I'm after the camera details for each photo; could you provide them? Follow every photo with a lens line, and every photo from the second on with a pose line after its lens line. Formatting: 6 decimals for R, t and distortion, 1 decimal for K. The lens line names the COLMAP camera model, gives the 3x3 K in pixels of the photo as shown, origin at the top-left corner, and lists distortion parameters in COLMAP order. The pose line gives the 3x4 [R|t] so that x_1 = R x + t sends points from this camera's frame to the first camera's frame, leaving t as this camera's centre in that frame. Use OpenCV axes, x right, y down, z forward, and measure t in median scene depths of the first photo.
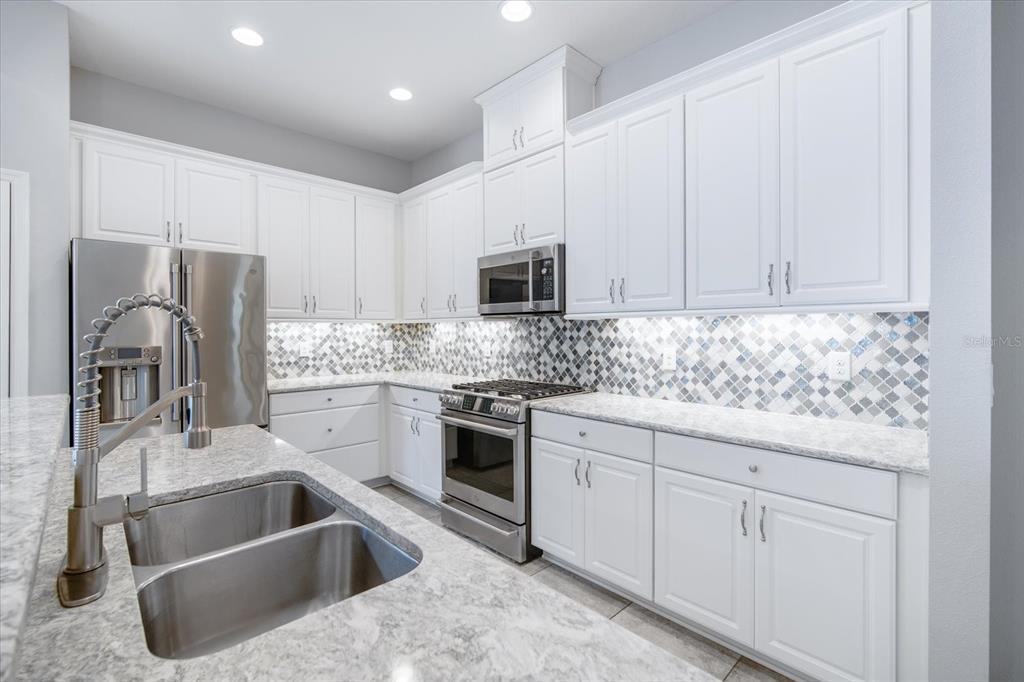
lens RADIAL K [[452.1, 0, 517.0], [0, 452.1, 330.7], [0, 0, 1]] dist [-0.006575, 0.001285]
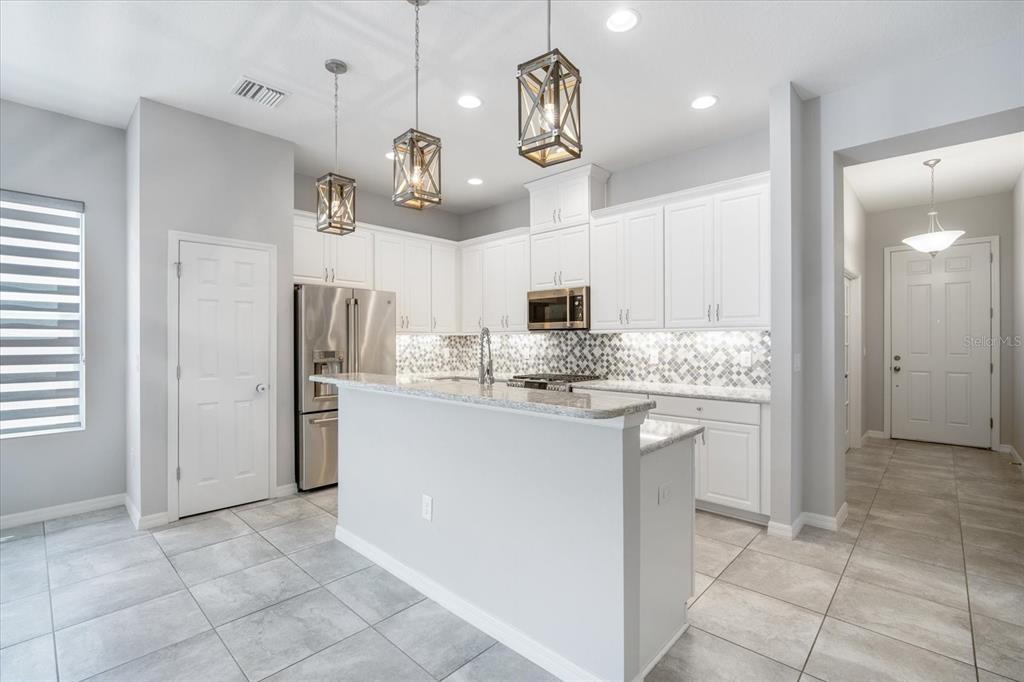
lens RADIAL K [[452.1, 0, 520.1], [0, 452.1, 342.0], [0, 0, 1]] dist [-0.006575, 0.001285]
pose [[0.997760, -0.001628, 0.066880, -0.223677], [0.001497, 0.999997, 0.002005, 0.001606], [-0.066883, -0.001900, 0.997759, -0.524892]]
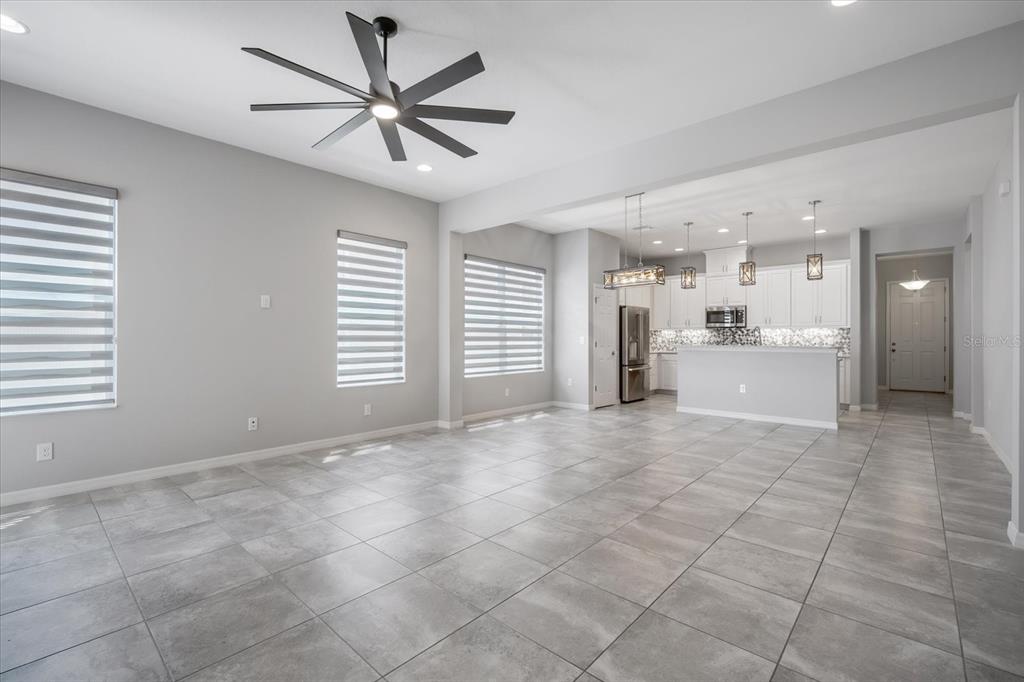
lens RADIAL K [[452.1, 0, 510.0], [0, 452.1, 340.0], [0, 0, 1]] dist [-0.006575, 0.001285]
pose [[0.996384, 0.002672, 0.084925, -1.656417], [-0.002708, 0.999996, 0.000300, 0.050457], [-0.084924, -0.000529, 0.996387, -1.848971]]
